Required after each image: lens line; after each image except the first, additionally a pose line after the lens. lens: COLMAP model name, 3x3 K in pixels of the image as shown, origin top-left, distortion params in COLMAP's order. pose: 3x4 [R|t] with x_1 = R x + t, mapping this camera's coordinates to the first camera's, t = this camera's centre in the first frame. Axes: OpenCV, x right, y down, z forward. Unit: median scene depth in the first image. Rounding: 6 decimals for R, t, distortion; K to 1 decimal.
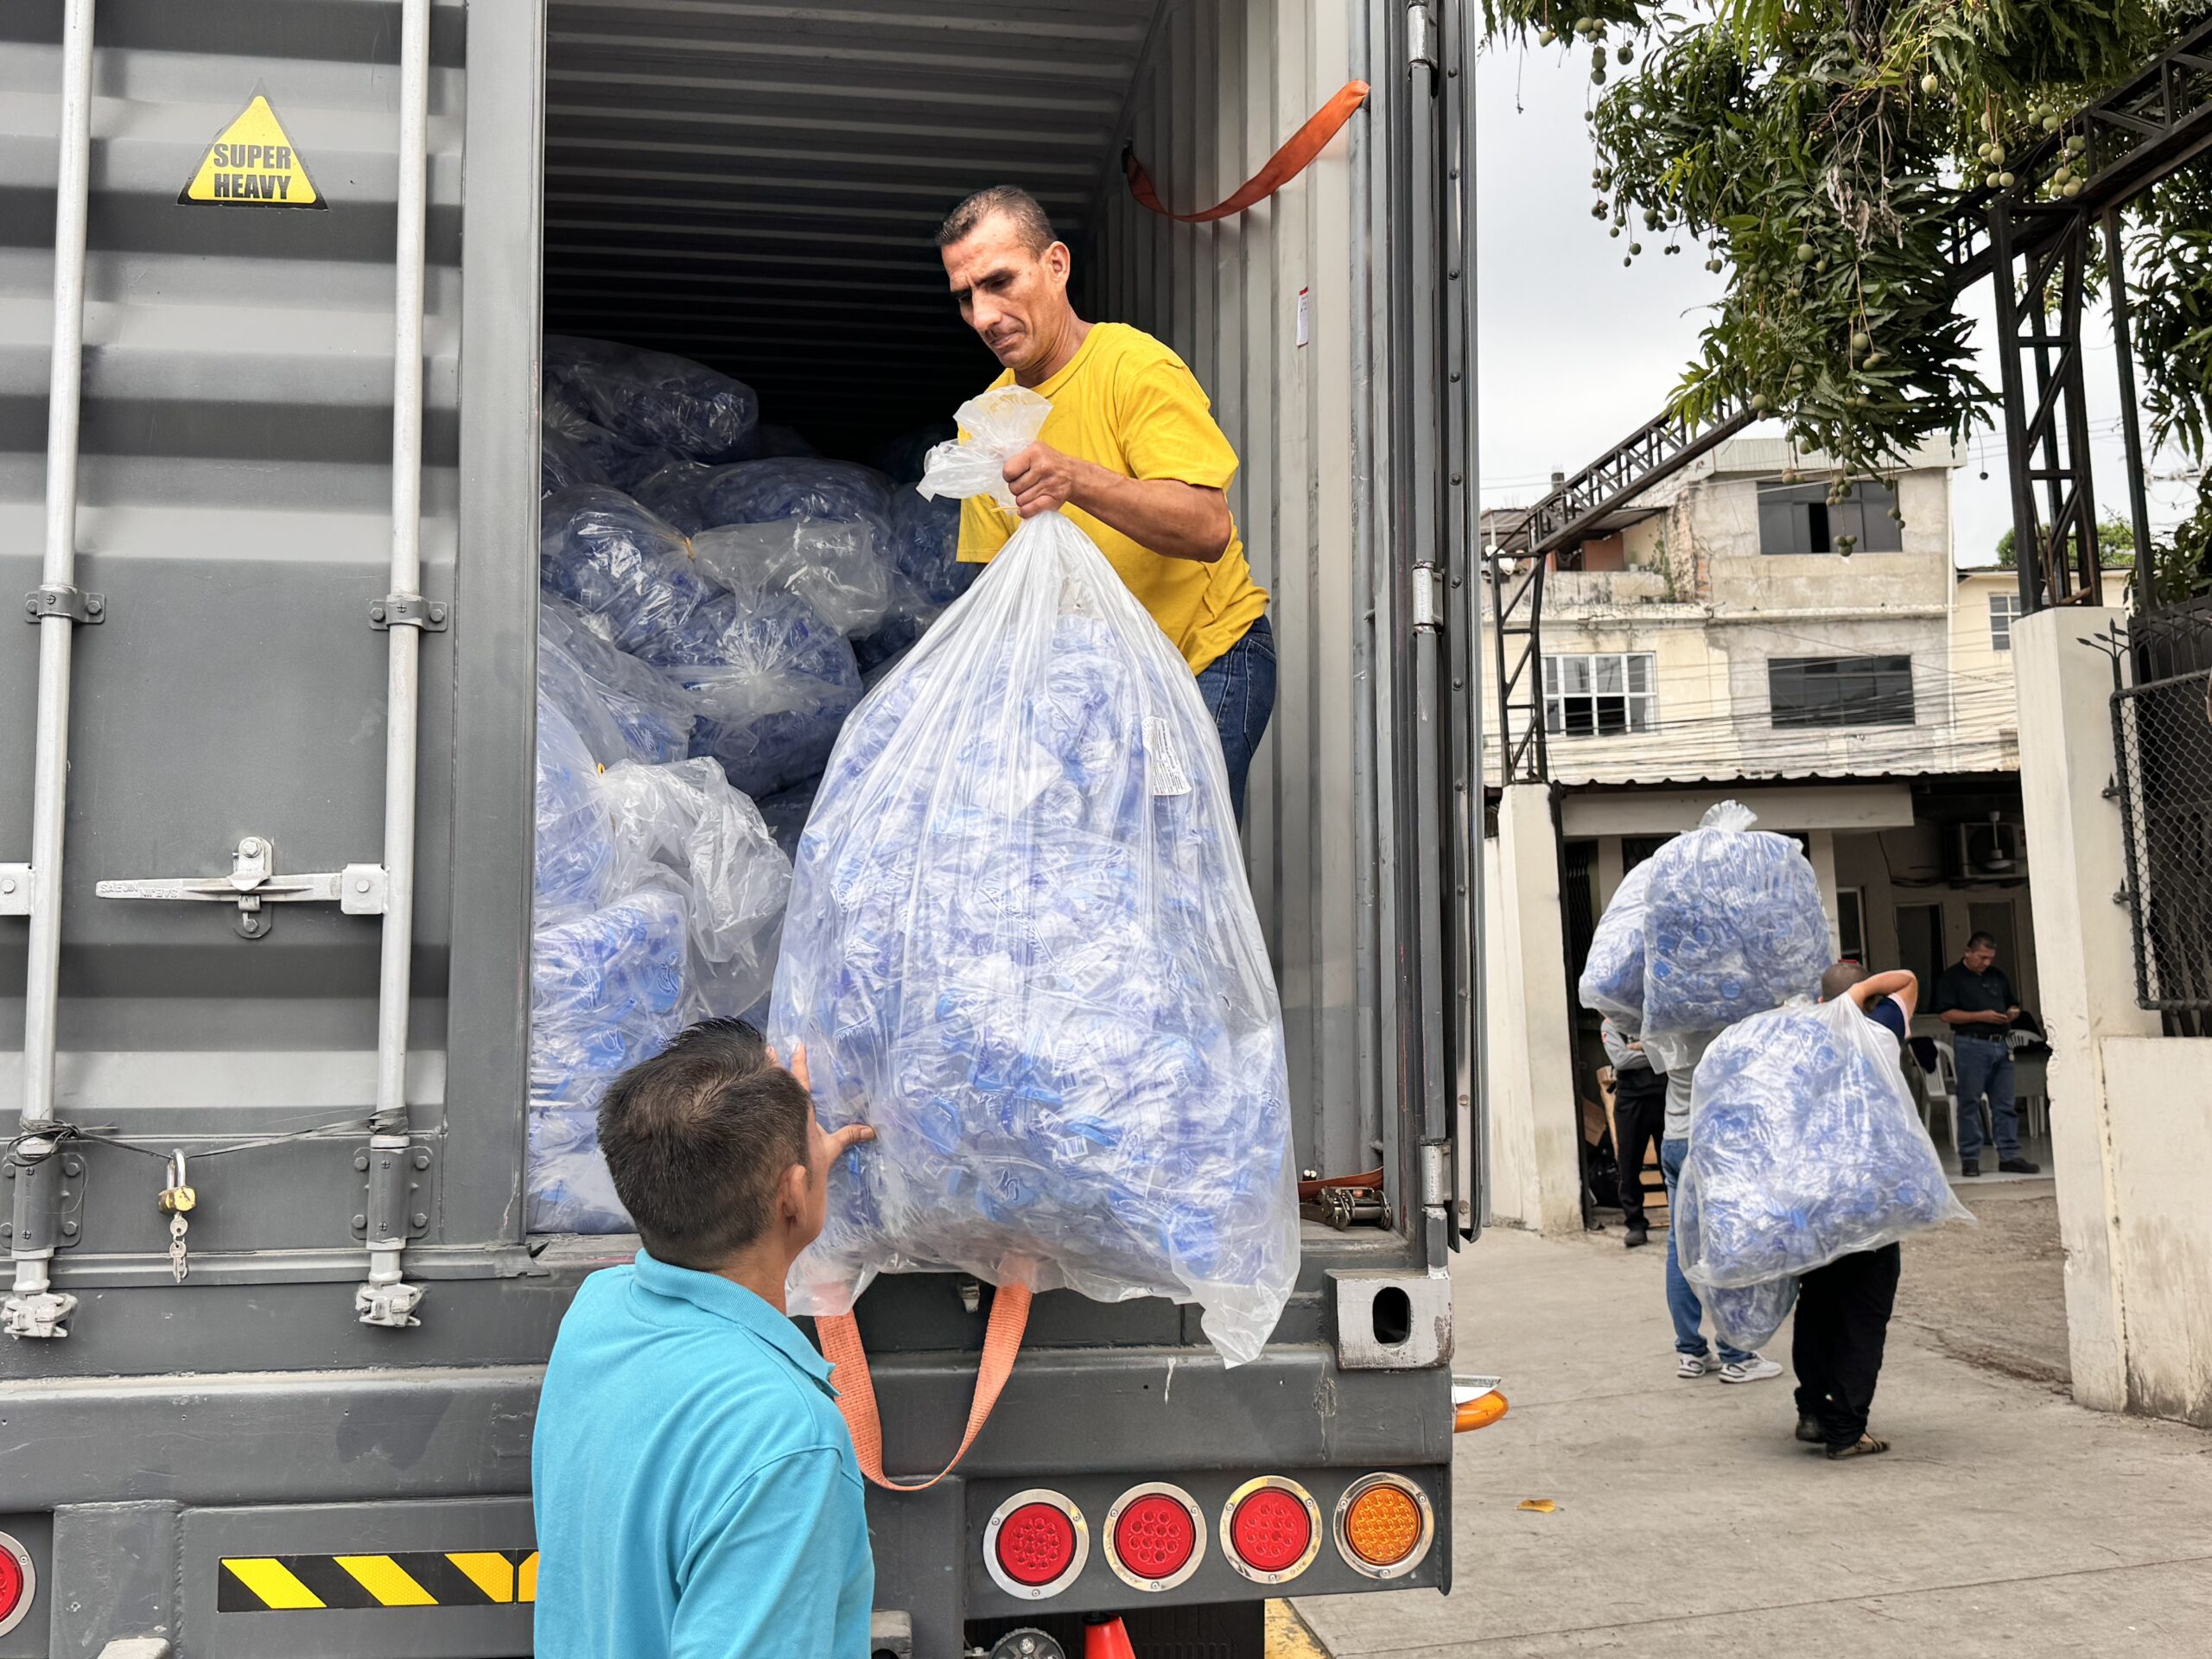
lens RADIAL K [[2100.0, 0, 1106.0], [0, 2100.0, 829.5], [0, 0, 1]] dist [0.004725, 0.006533]
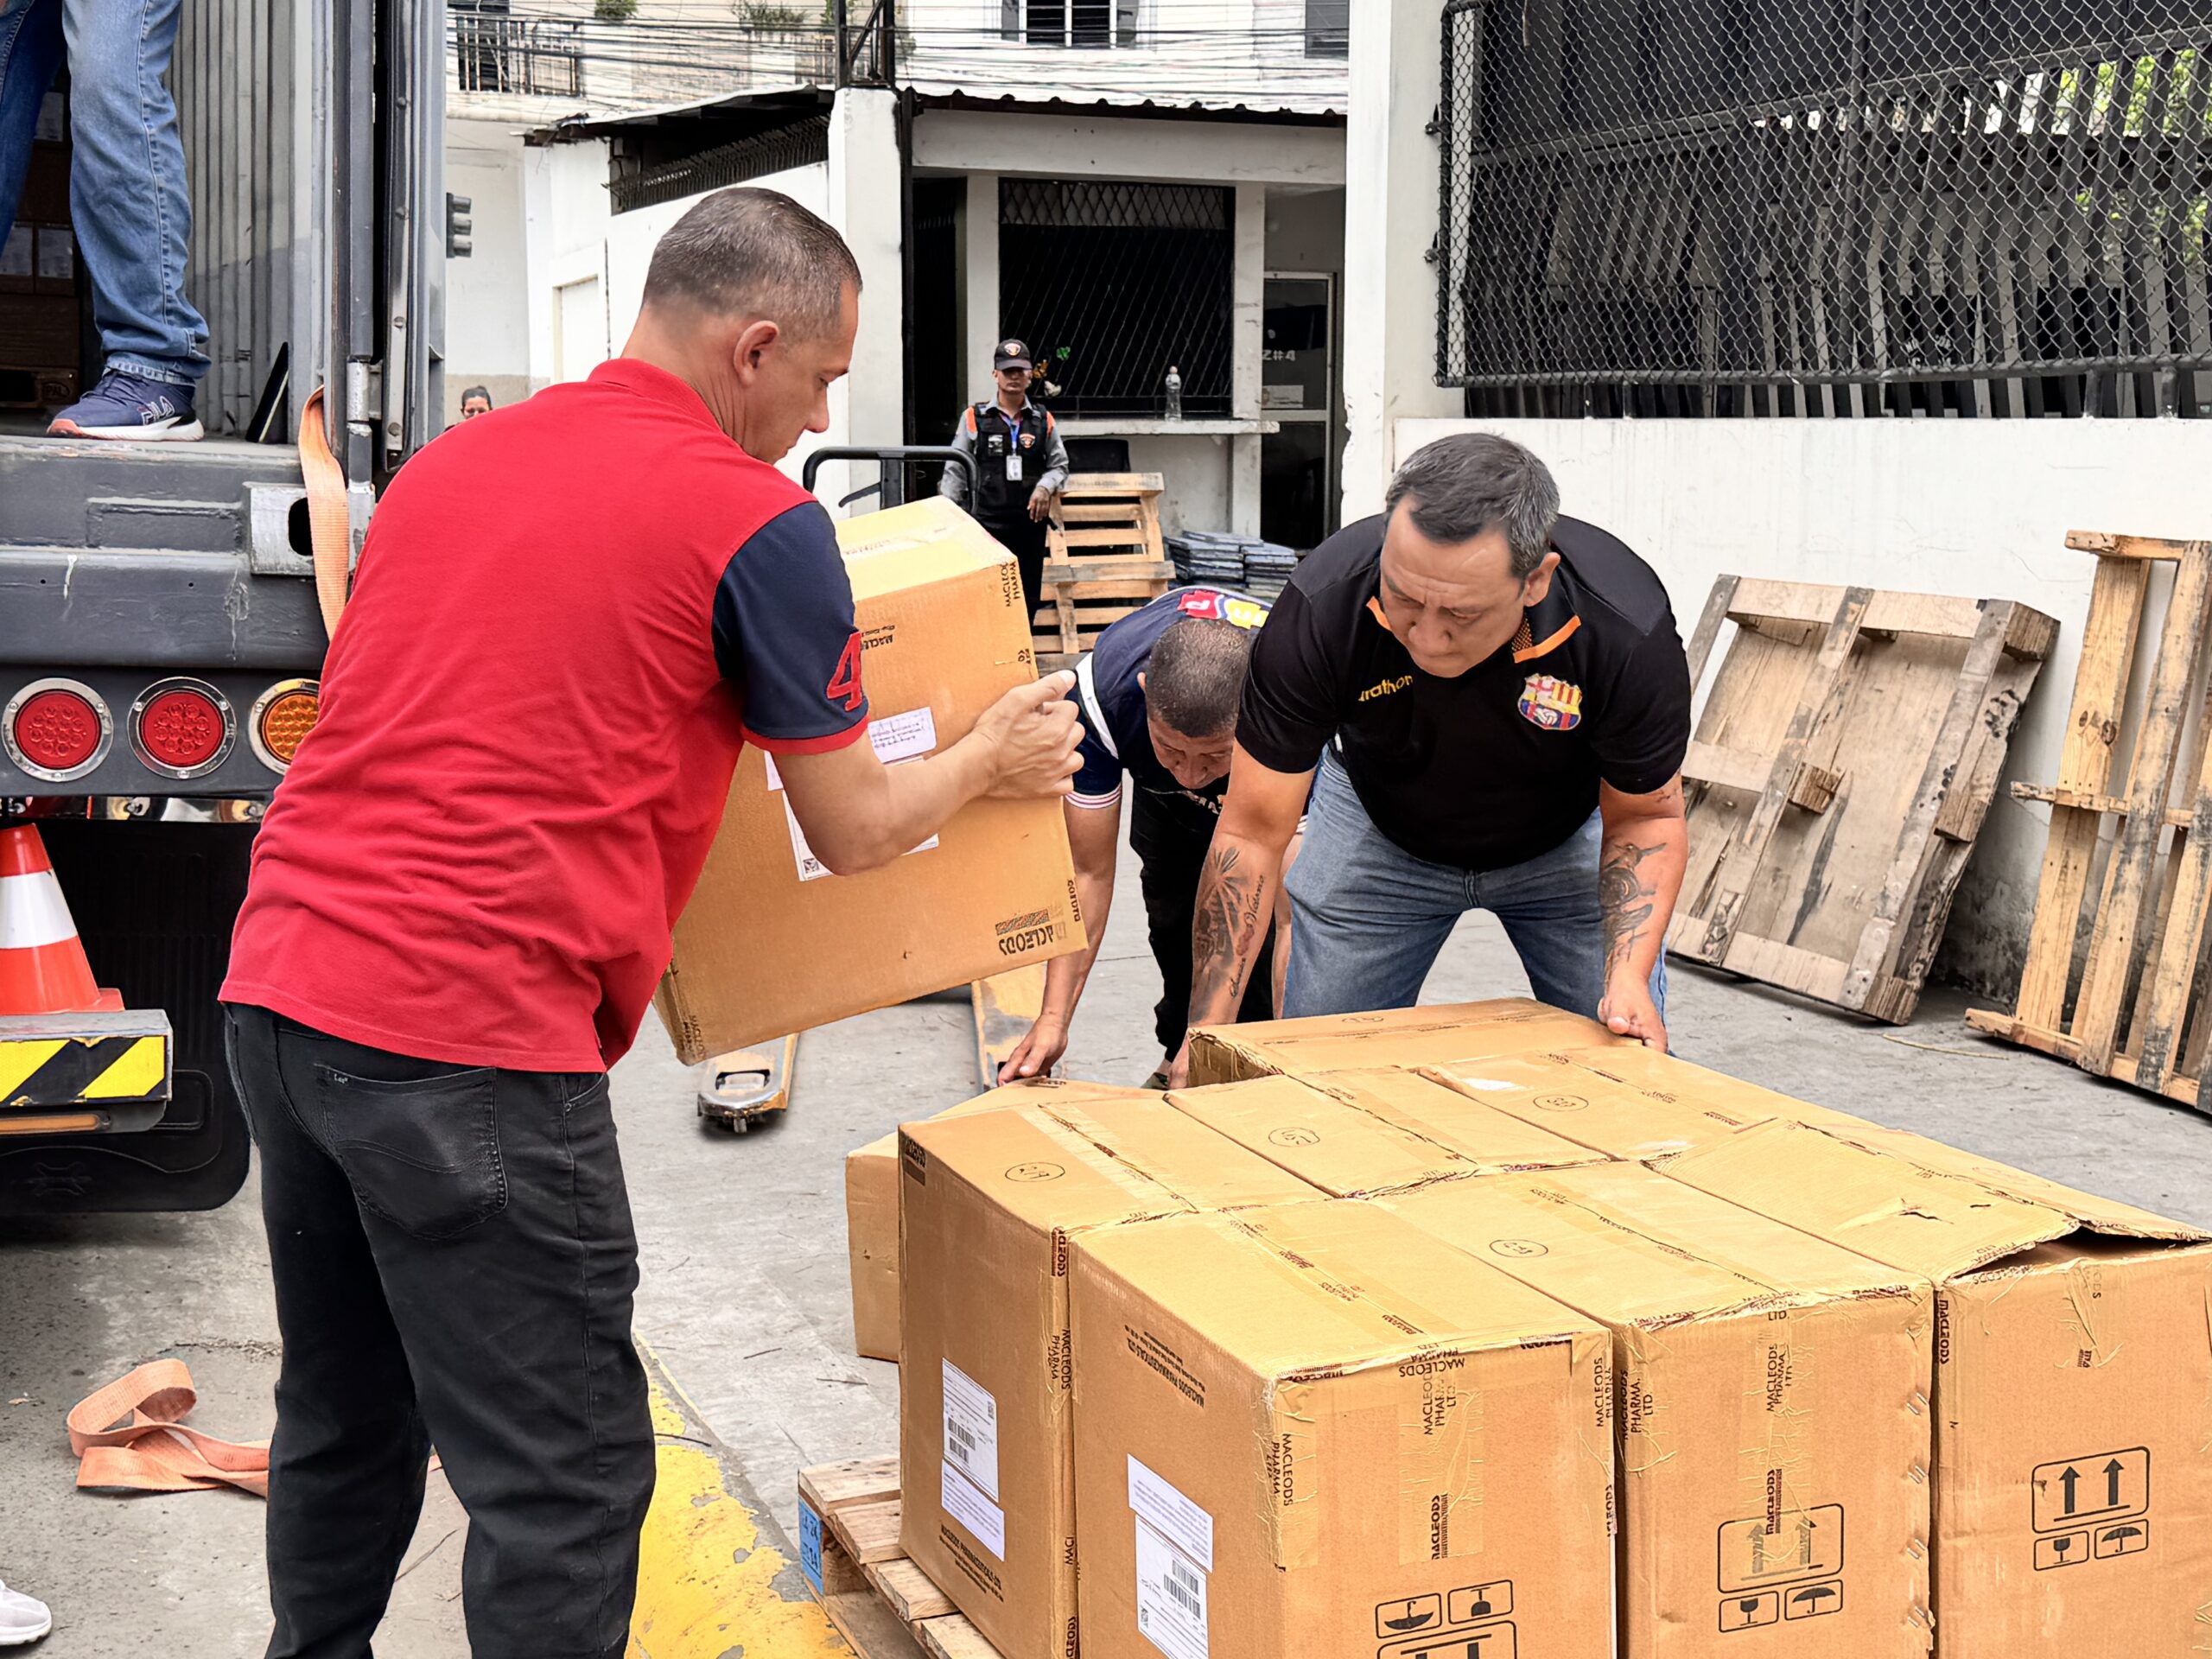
lens RADIAL K [[3026.9, 0, 1106.0], [0, 3026.9, 829.5], [0, 0, 1]] dist [0.015672, 0.055182]
pose [[0.967021, 0.017253, 0.254112, 0.048008], [-0.071809, 0.975697, 0.207023, 0.014955], [-0.244365, -0.218443, 0.944758, -0.176709]]
